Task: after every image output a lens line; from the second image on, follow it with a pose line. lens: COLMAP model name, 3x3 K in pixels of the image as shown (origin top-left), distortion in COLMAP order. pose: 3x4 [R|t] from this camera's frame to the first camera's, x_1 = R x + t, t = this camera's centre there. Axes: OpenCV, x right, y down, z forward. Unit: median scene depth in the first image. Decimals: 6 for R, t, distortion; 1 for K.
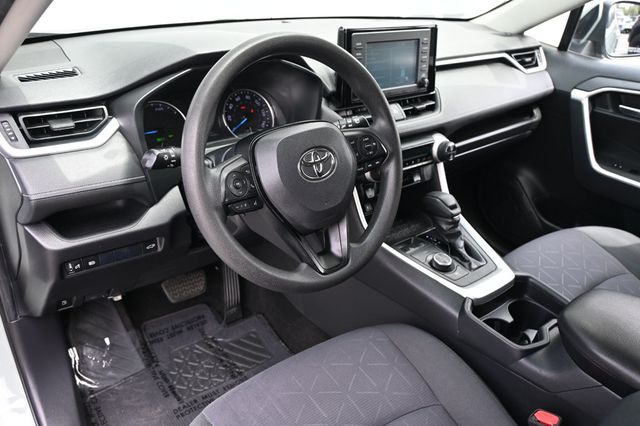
lens RADIAL K [[517.9, 0, 321.3], [0, 517.9, 211.2], [0, 0, 1]] dist [0.004496, 0.000050]
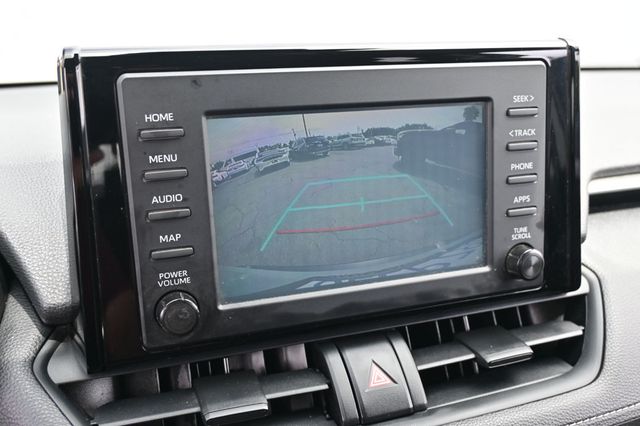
lens RADIAL K [[642.9, 0, 313.8], [0, 642.9, 216.7], [0, 0, 1]] dist [0.016845, 0.000000]
pose [[0.936578, 0.024064, -0.349632, 0.234557], [-0.092277, 0.979369, -0.179780, -0.223422], [0.338092, 0.200641, 0.919476, 0.734889]]
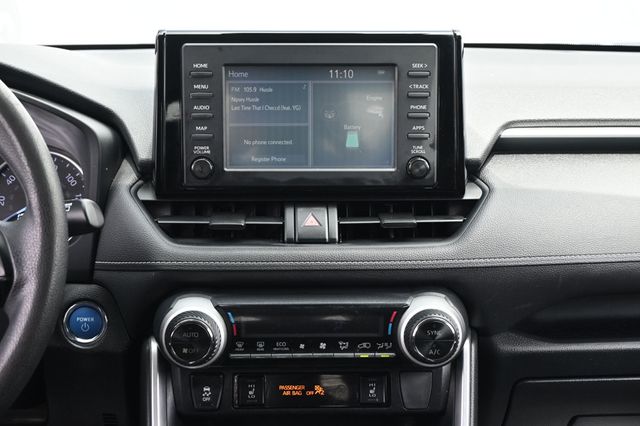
lens RADIAL K [[1105.4, 0, 317.6], [0, 1105.4, 212.4], [0, 0, 1]] dist [0.100346, 0.000000]
pose [[0.785962, 0.070756, -0.614212, 0.752737], [-0.234654, 0.953238, -0.190459, -0.029201], [0.572014, 0.293821, 0.765813, 0.320255]]
